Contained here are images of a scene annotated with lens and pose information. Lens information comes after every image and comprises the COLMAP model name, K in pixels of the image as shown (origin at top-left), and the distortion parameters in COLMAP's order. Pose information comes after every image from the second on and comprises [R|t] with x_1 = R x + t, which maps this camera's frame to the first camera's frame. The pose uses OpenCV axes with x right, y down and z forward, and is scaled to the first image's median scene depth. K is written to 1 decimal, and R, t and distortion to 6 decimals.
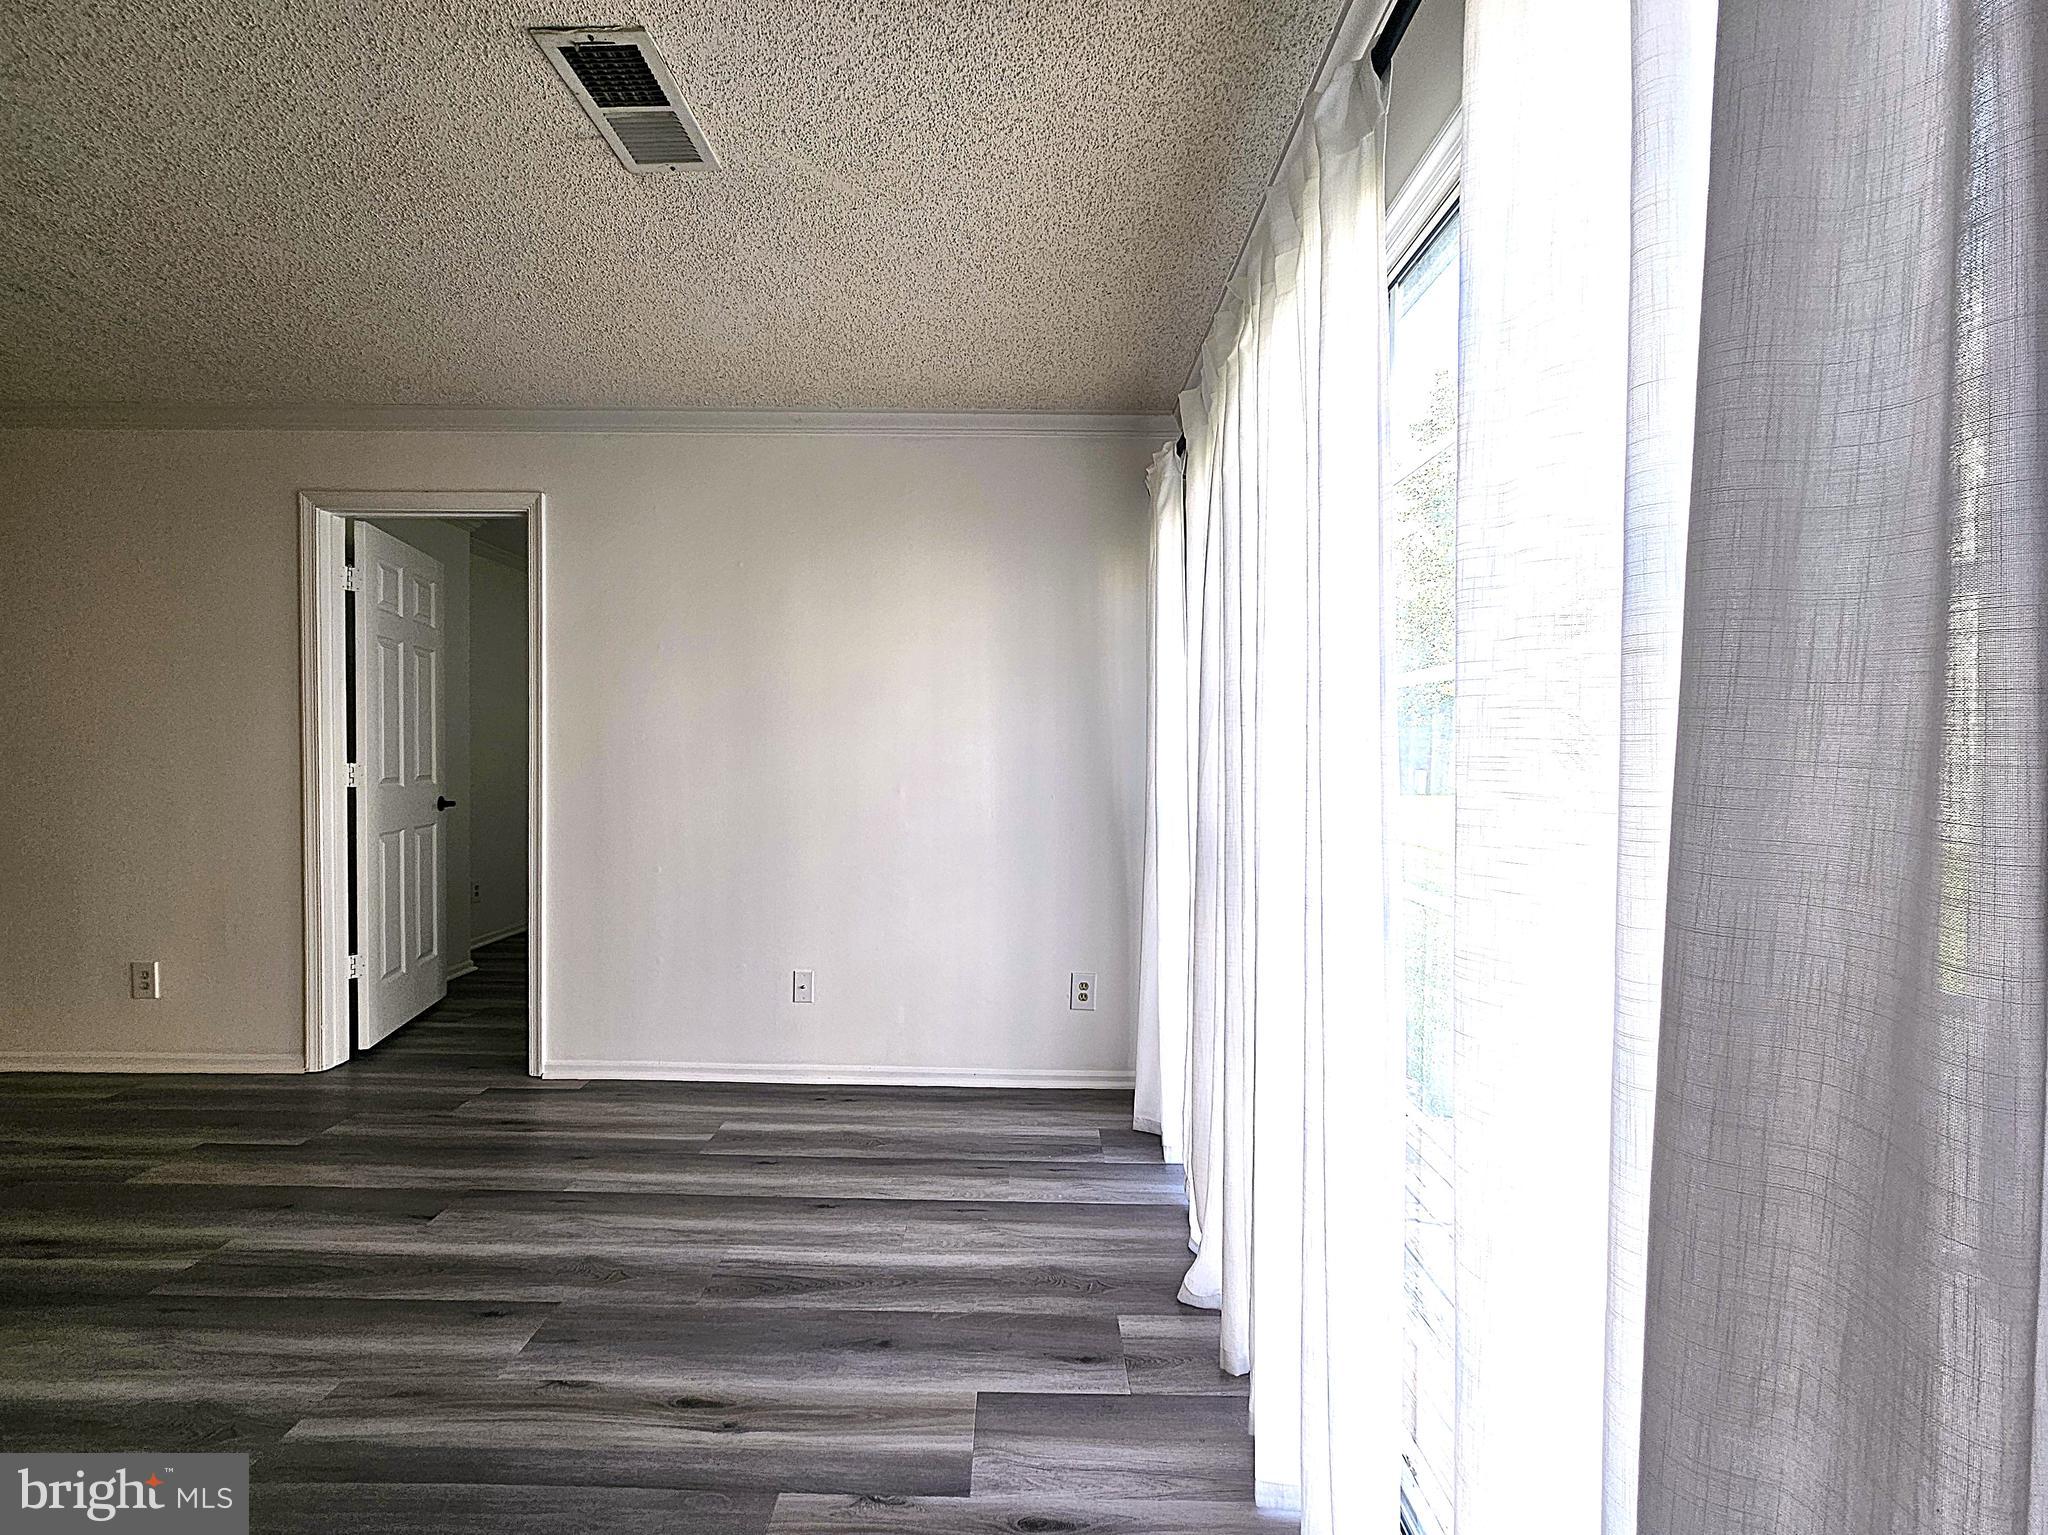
lens RADIAL K [[842.6, 0, 1015.2], [0, 842.6, 770.9], [0, 0, 1]] dist [-0.000961, 0.000388]
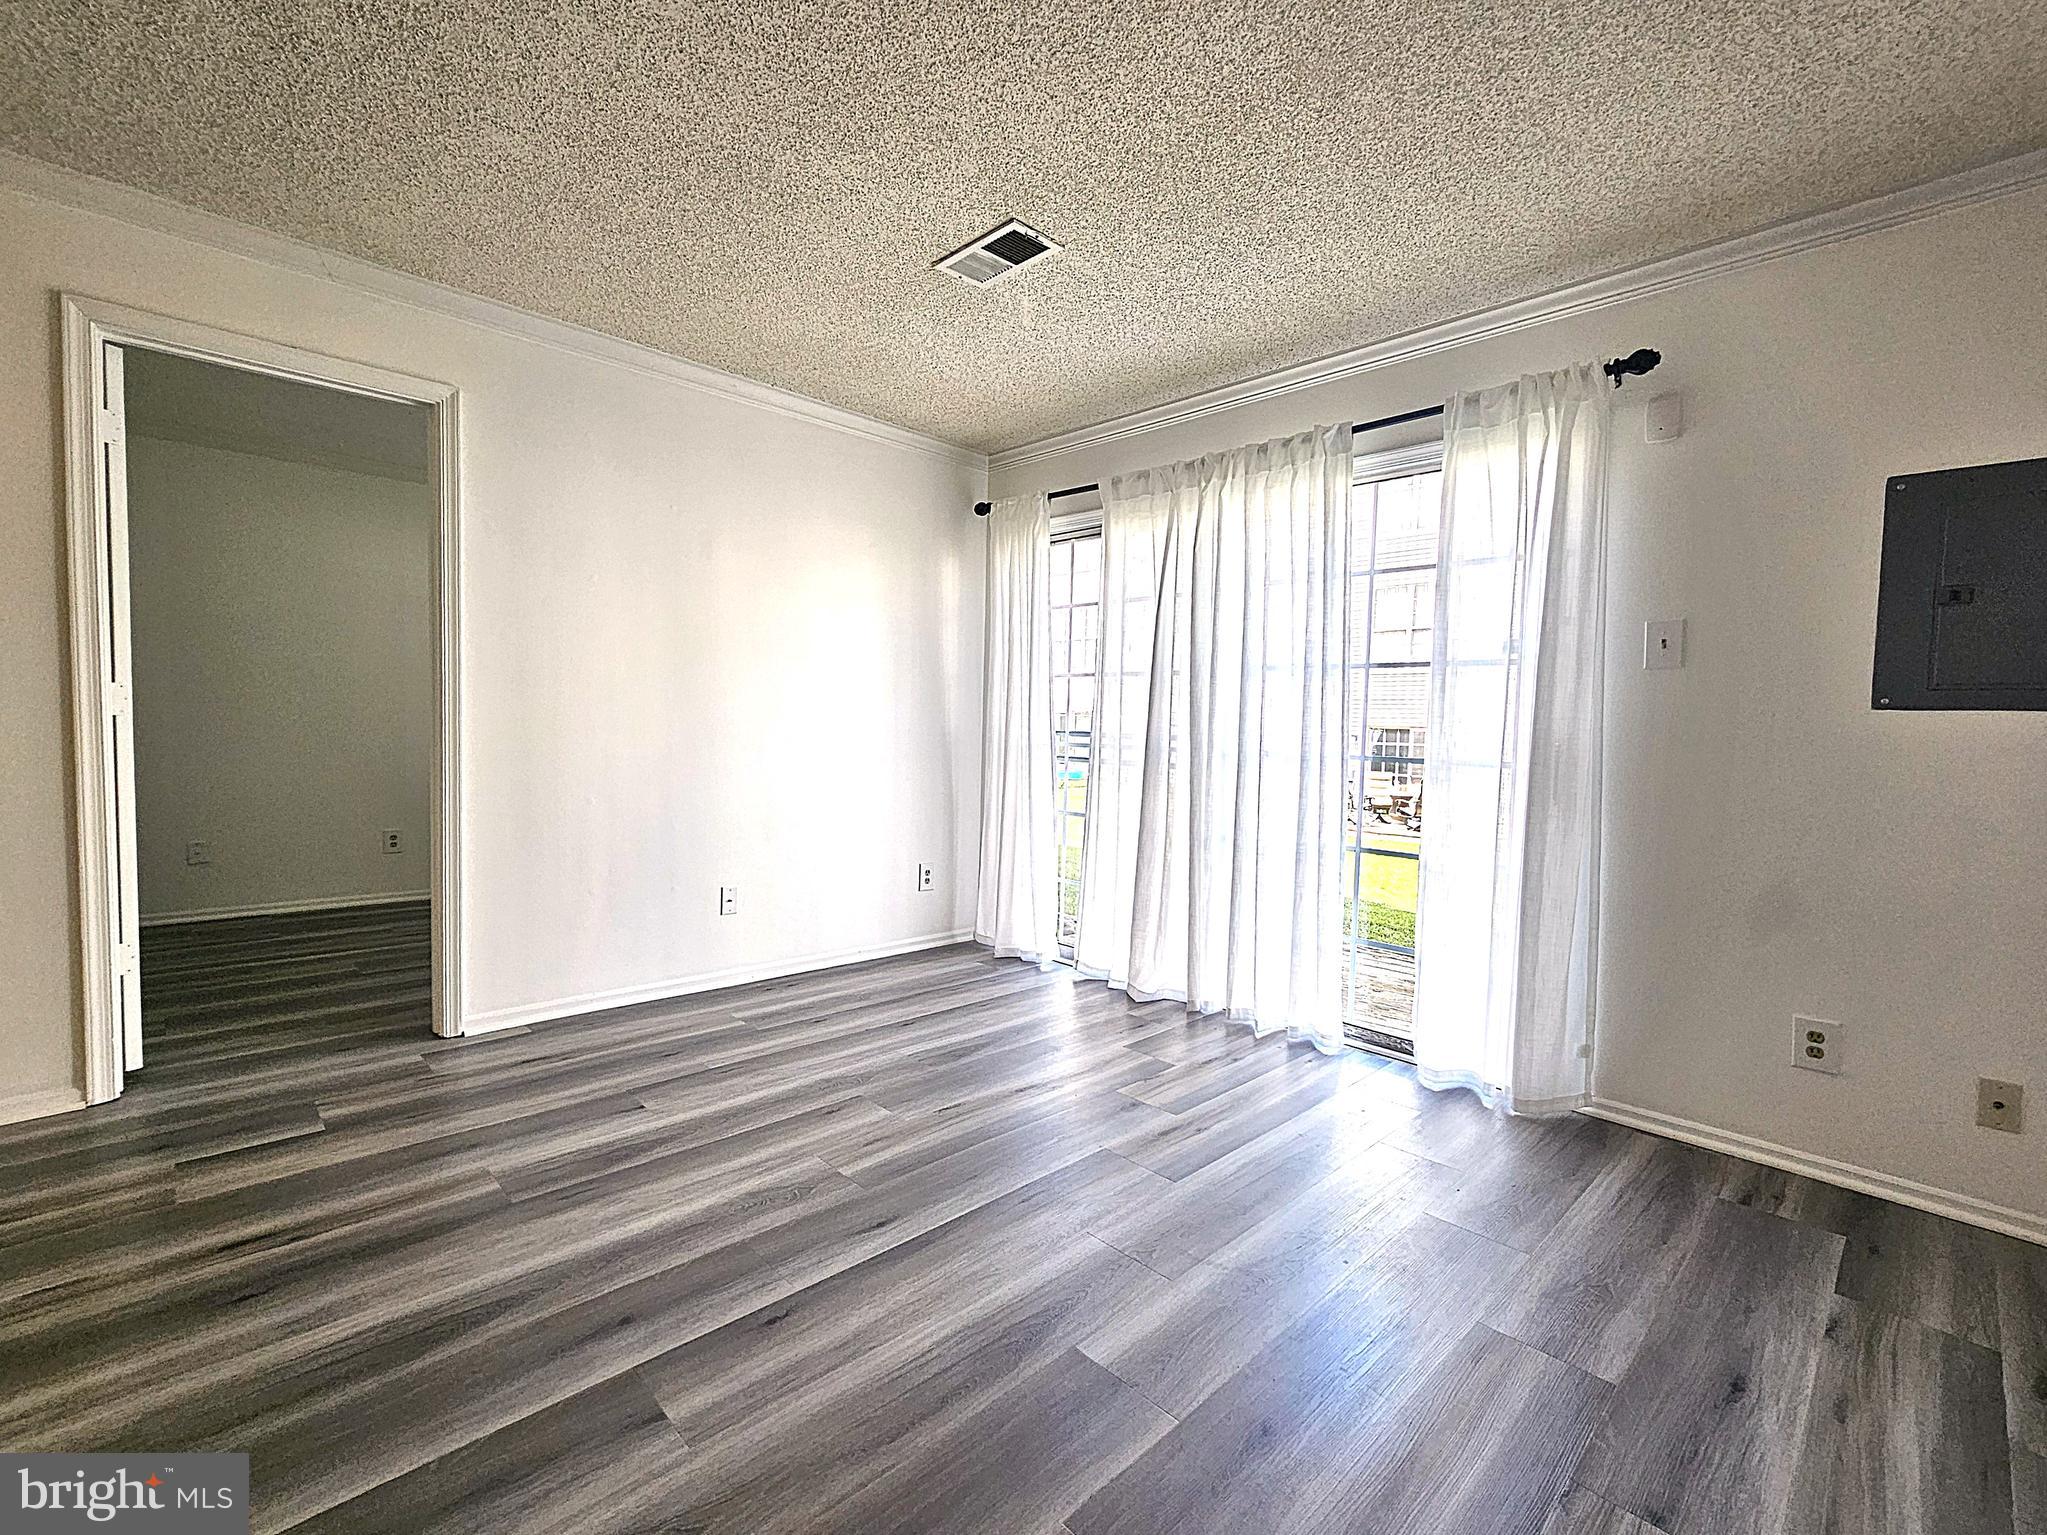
lens RADIAL K [[898.5, 0, 1014.3], [0, 898.5, 763.7], [0, 0, 1]] dist [0.001962, 0.000489]
pose [[0.716499, -0.023409, 0.697195, -0.935382], [-0.003703, 0.999295, 0.037358, 0.035399], [-0.697578, -0.029348, 0.715908, -0.123630]]
